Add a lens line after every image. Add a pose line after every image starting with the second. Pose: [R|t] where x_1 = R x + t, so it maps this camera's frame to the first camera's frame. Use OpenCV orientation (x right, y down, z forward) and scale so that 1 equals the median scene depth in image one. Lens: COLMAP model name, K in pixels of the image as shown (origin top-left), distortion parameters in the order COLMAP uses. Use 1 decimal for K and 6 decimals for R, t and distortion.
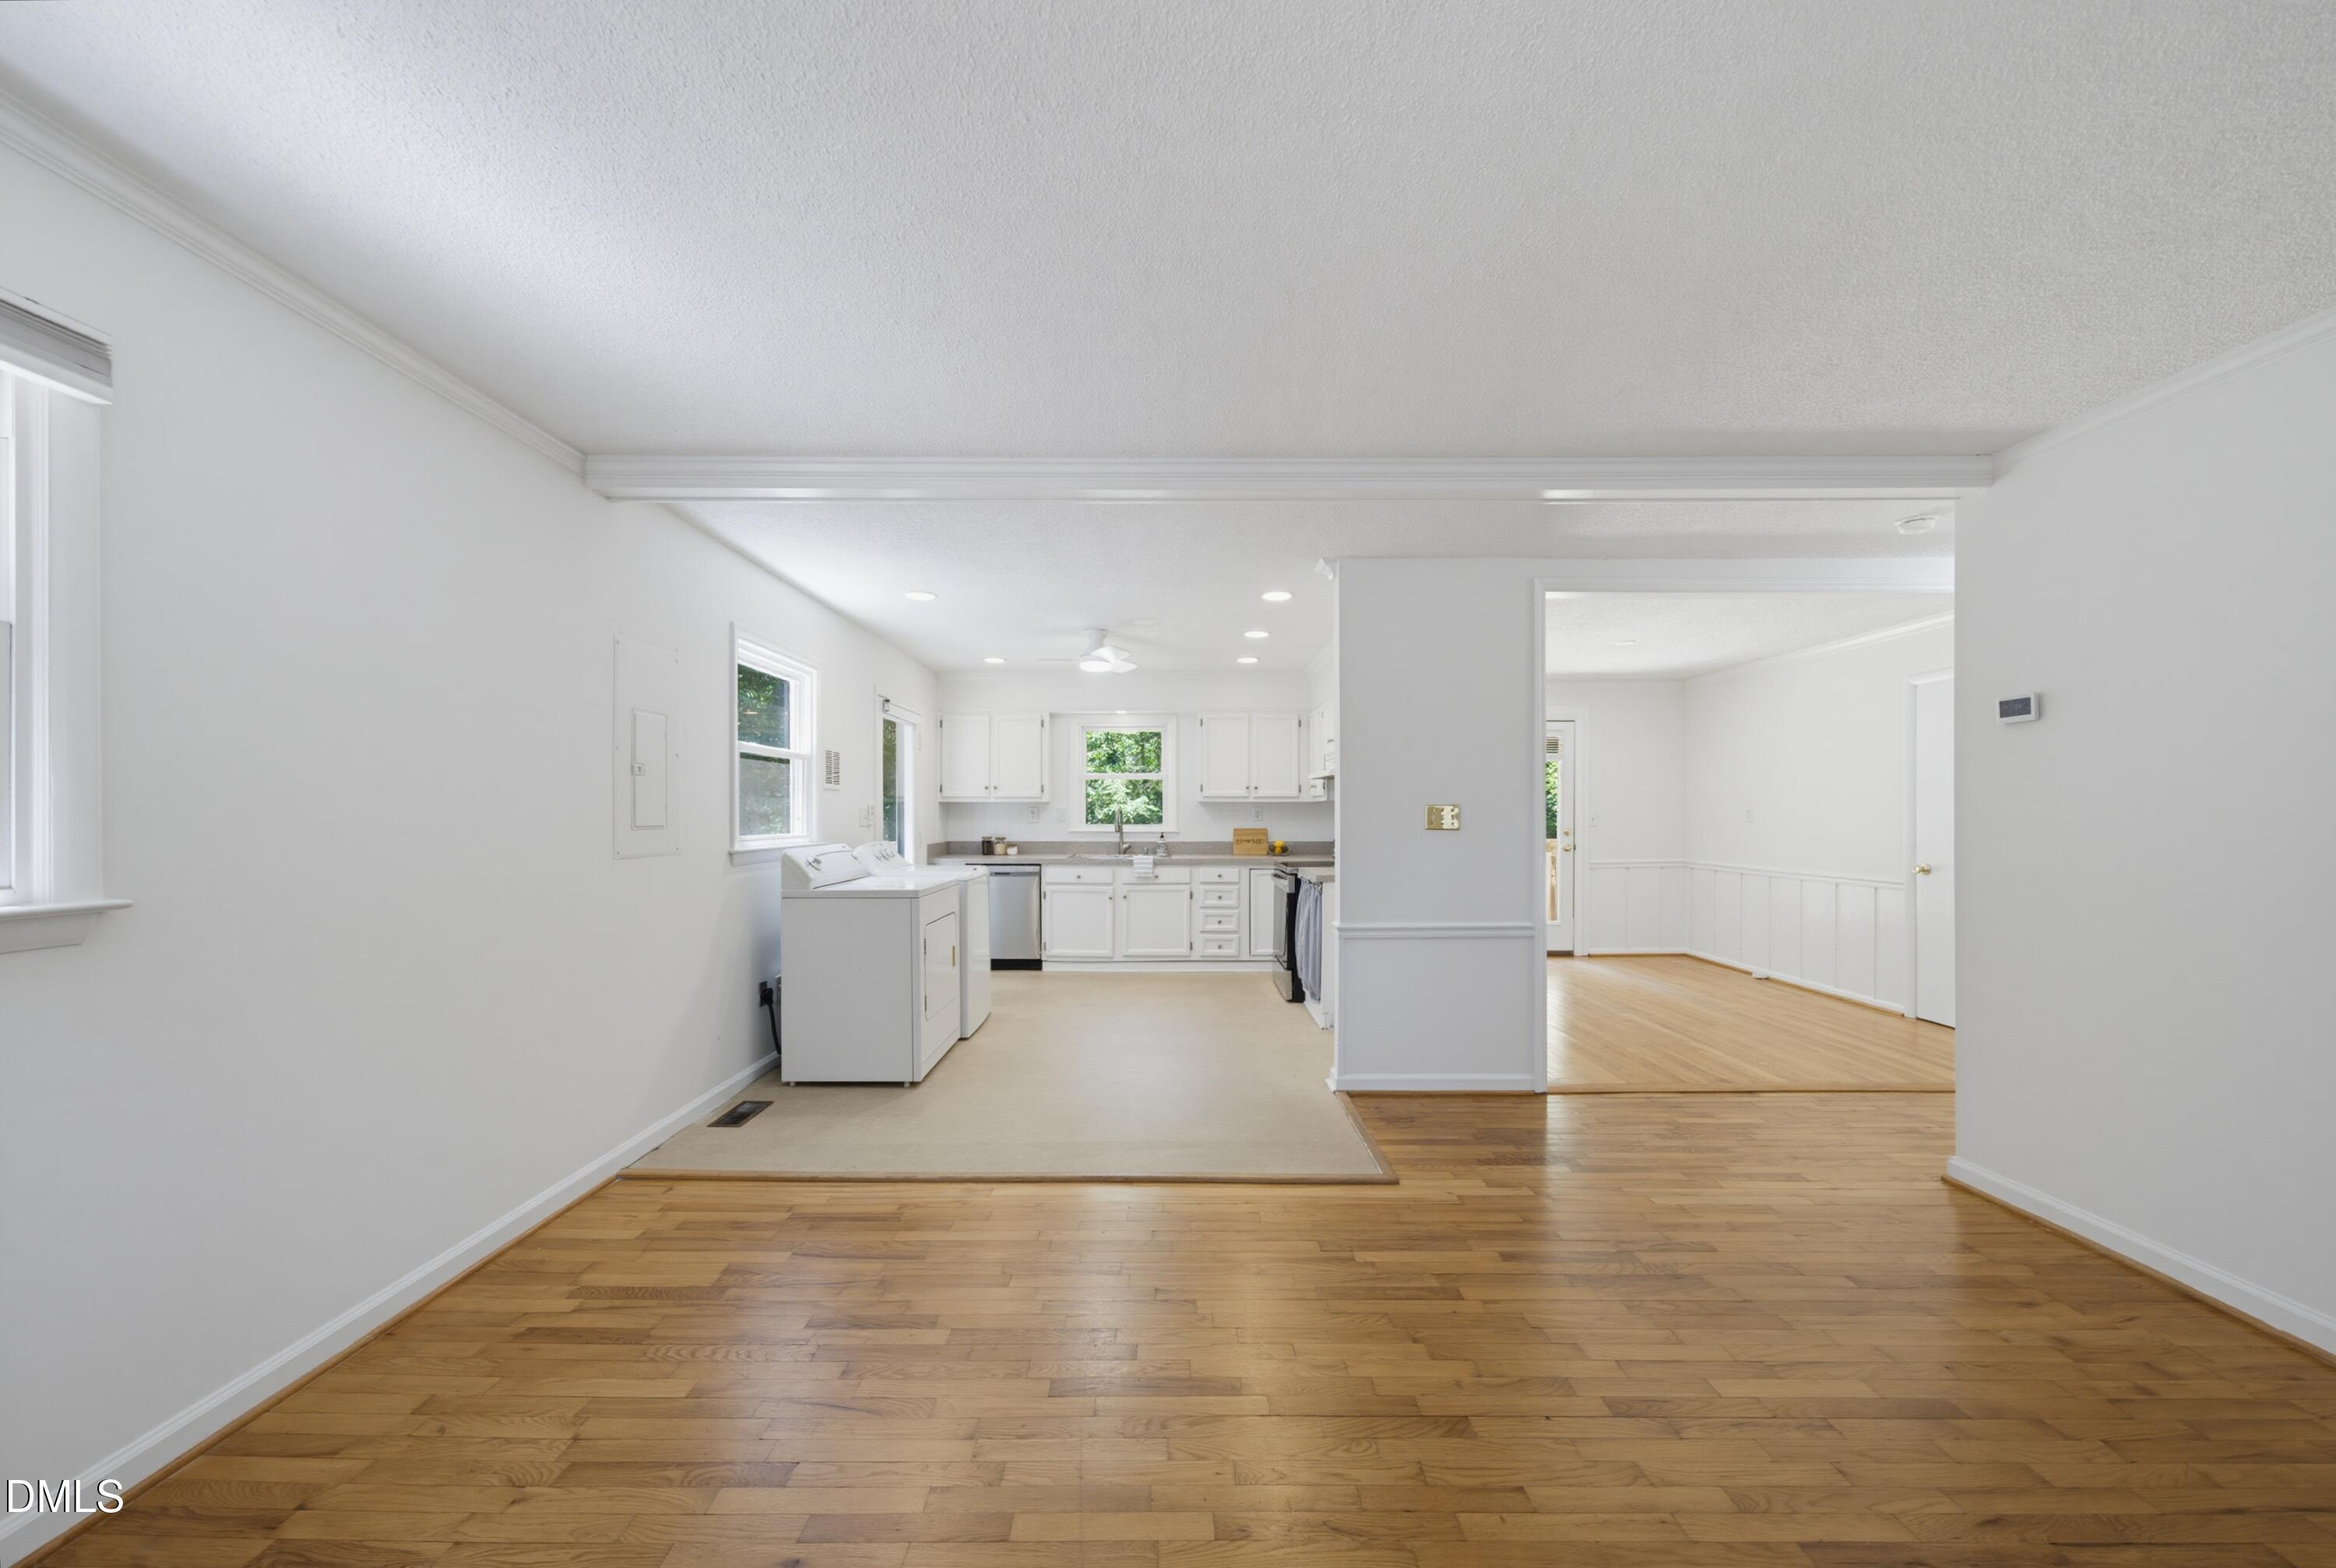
lens RADIAL K [[799.5, 0, 1169.9], [0, 799.5, 816.6], [0, 0, 1]] dist [0.008813, 0.000428]
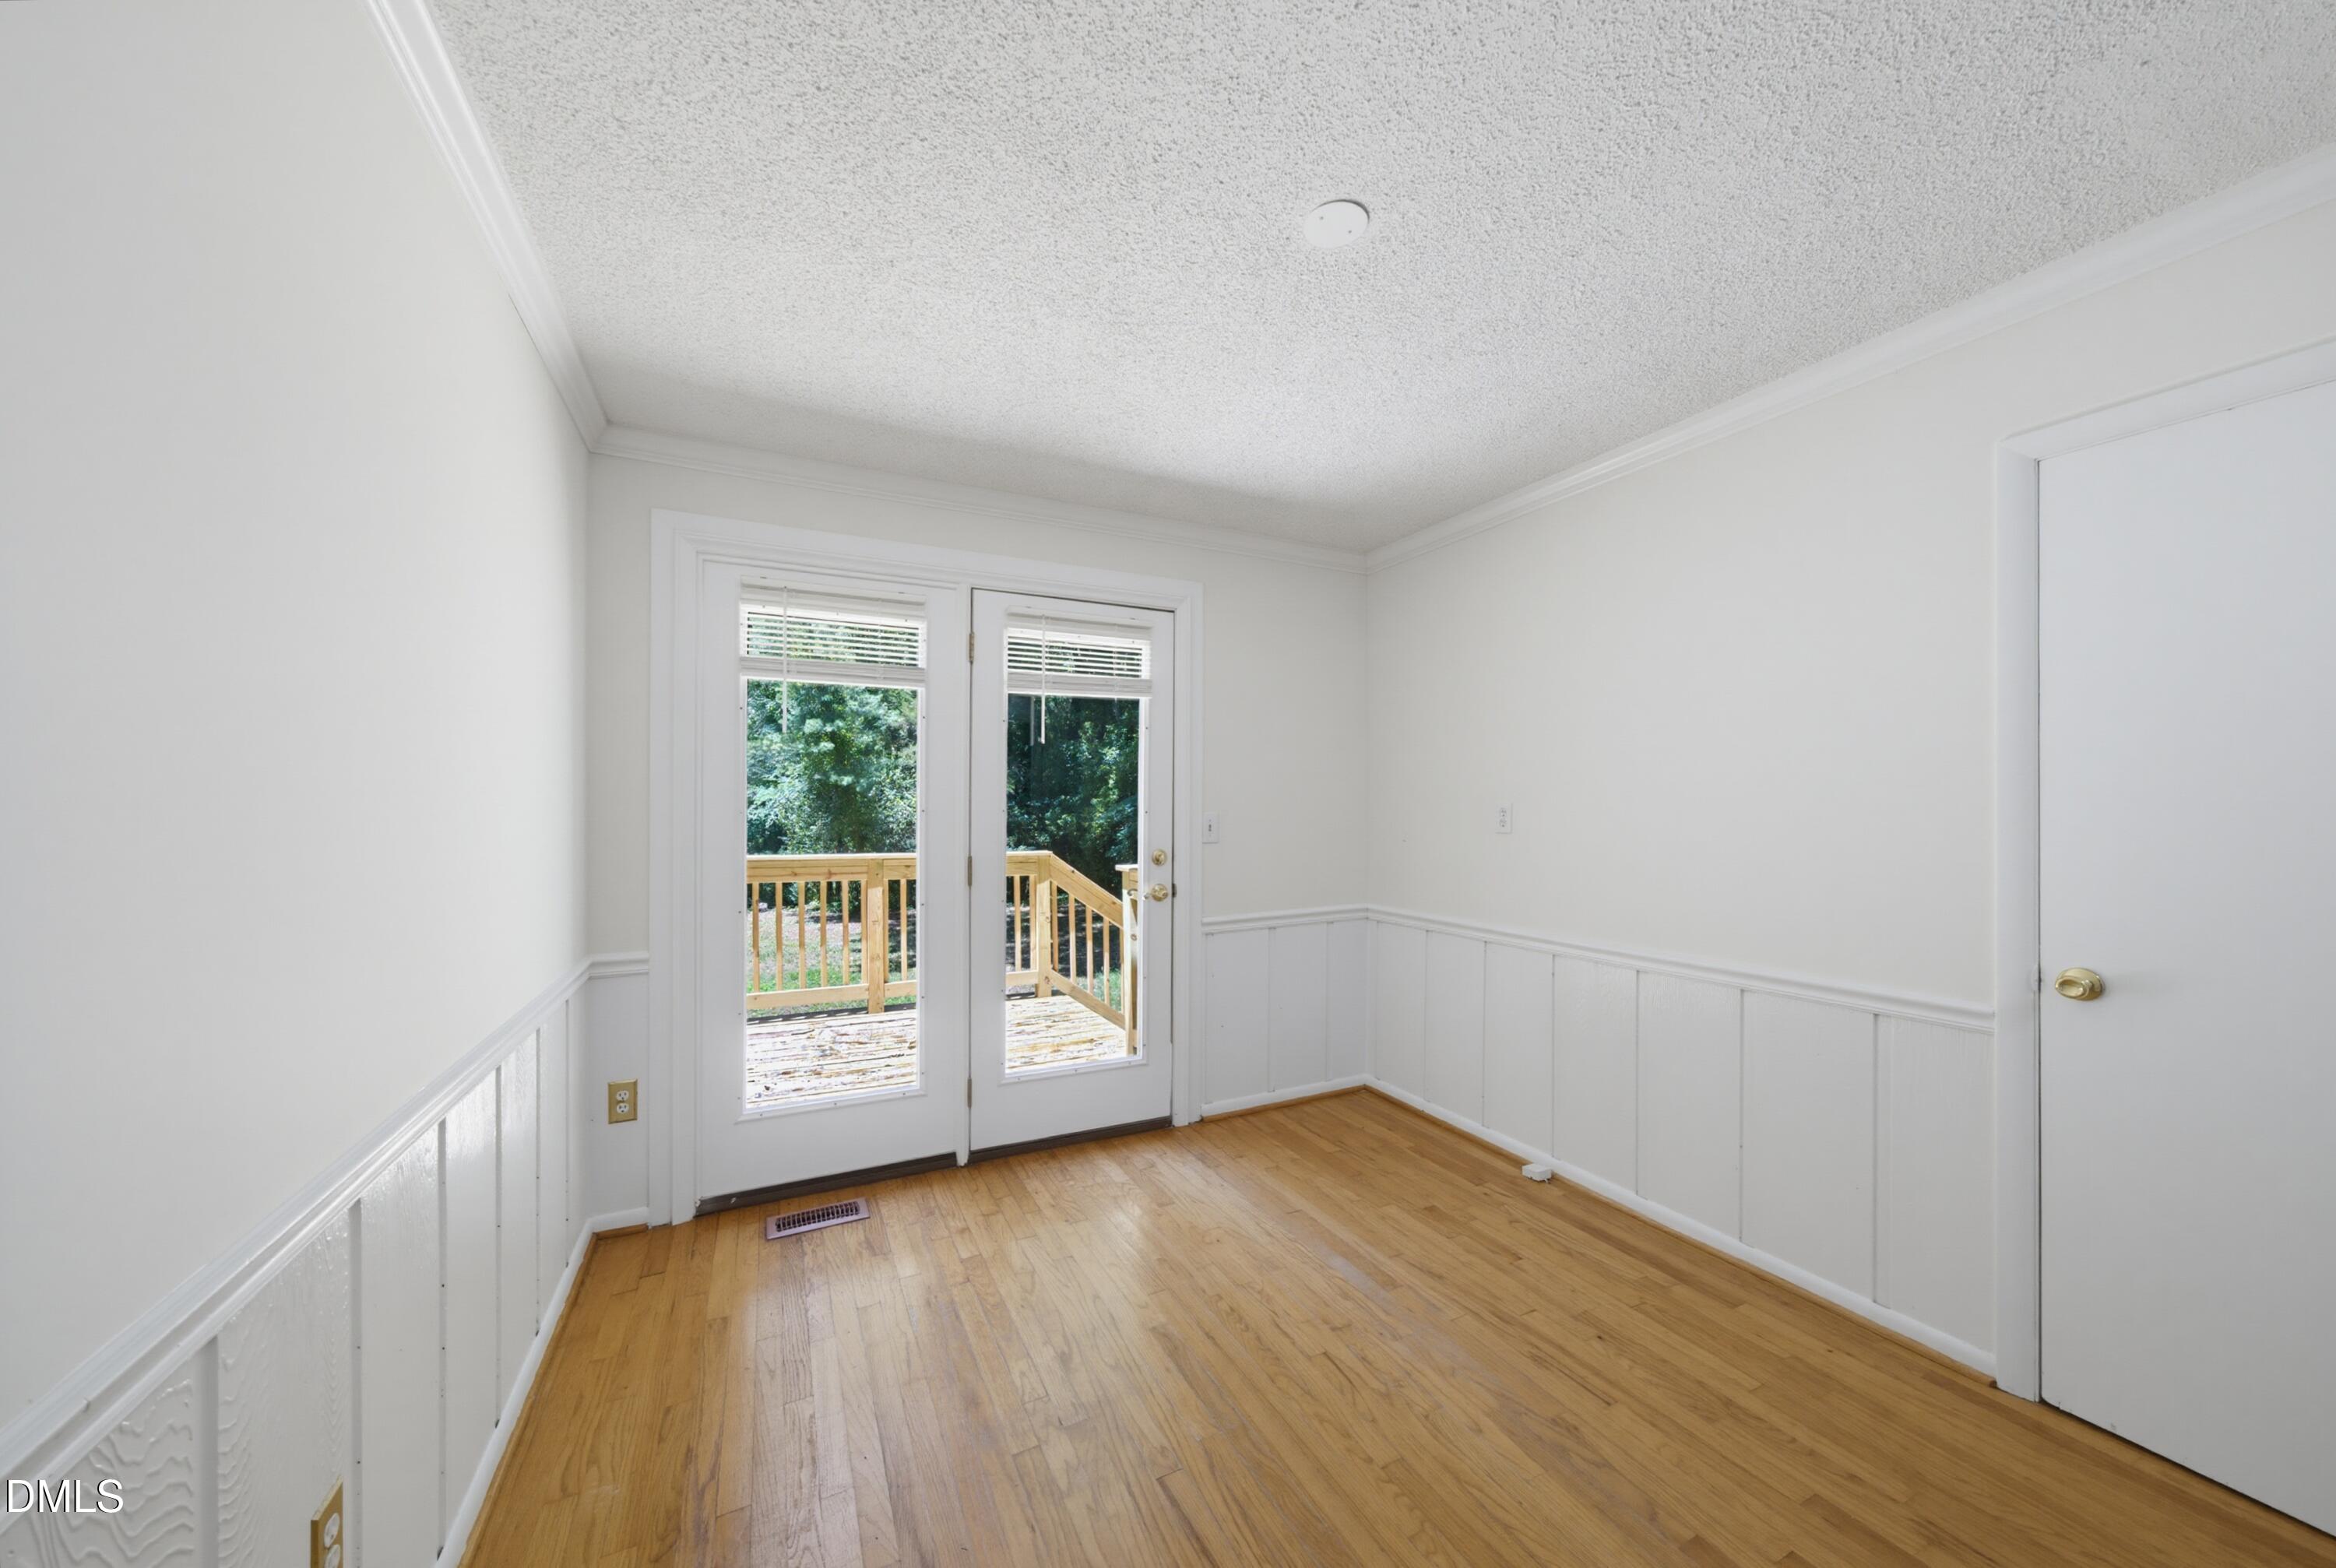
lens RADIAL K [[799.5, 0, 1163.7], [0, 799.5, 797.8], [0, 0, 1]] dist [0.008813, 0.000428]
pose [[0.891464, 0.003013, 0.453082, 0.298279], [0.001990, 0.999942, -0.010565, -0.008733], [-0.453088, 0.010320, 0.891406, 0.605320]]
